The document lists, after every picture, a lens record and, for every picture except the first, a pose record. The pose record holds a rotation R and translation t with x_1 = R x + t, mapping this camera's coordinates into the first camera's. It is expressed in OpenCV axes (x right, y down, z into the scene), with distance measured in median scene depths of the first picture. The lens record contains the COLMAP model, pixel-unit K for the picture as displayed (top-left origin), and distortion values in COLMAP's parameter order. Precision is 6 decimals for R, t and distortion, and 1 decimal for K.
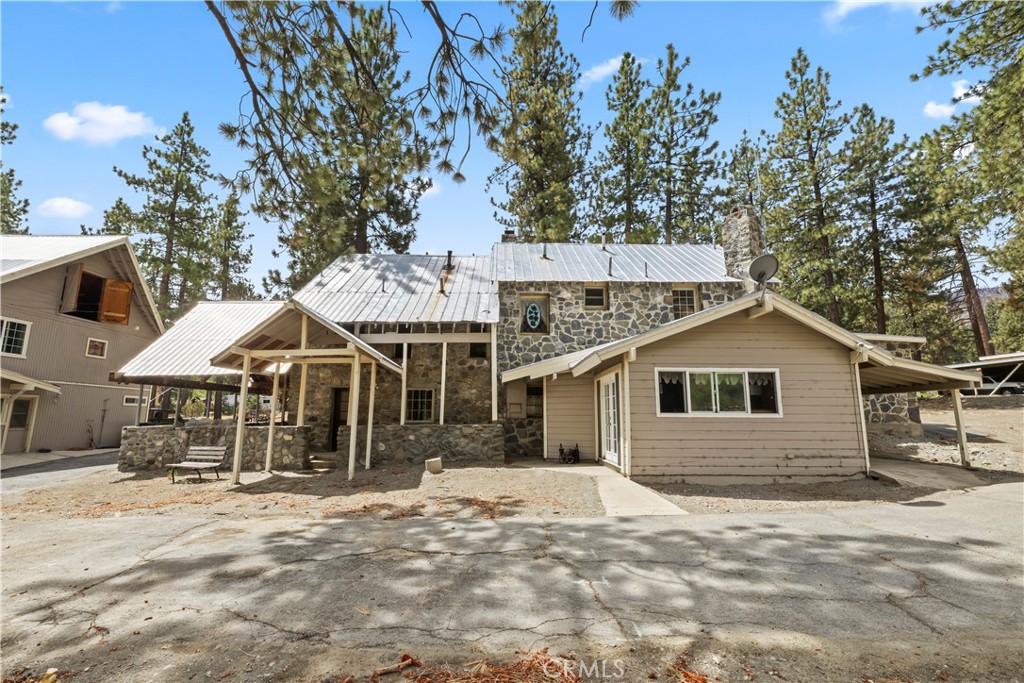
lens RADIAL K [[449.8, 0, 512.0], [0, 449.8, 341.5], [0, 0, 1]] dist [-0.001771, -0.000093]
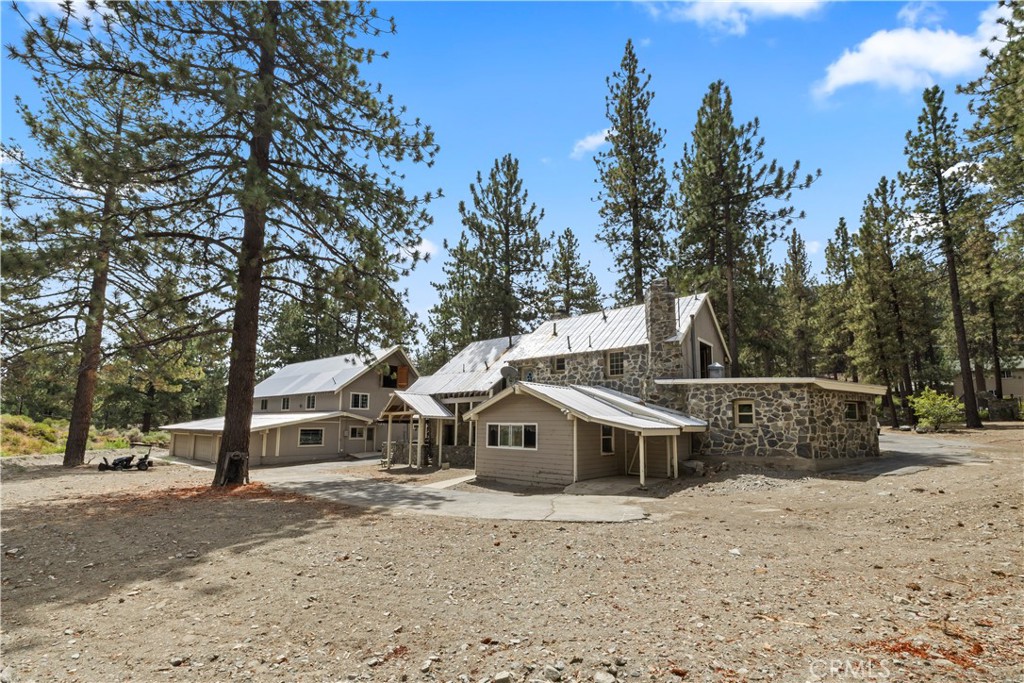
lens RADIAL K [[464.4, 0, 514.8], [0, 464.4, 381.7], [0, 0, 1]] dist [0.000908, 0.000589]
pose [[0.745941, -0.058673, -0.663422, 1.128672], [0.106993, 0.993731, 0.032416, -0.110786], [0.657362, -0.095162, 0.747543, -0.270380]]
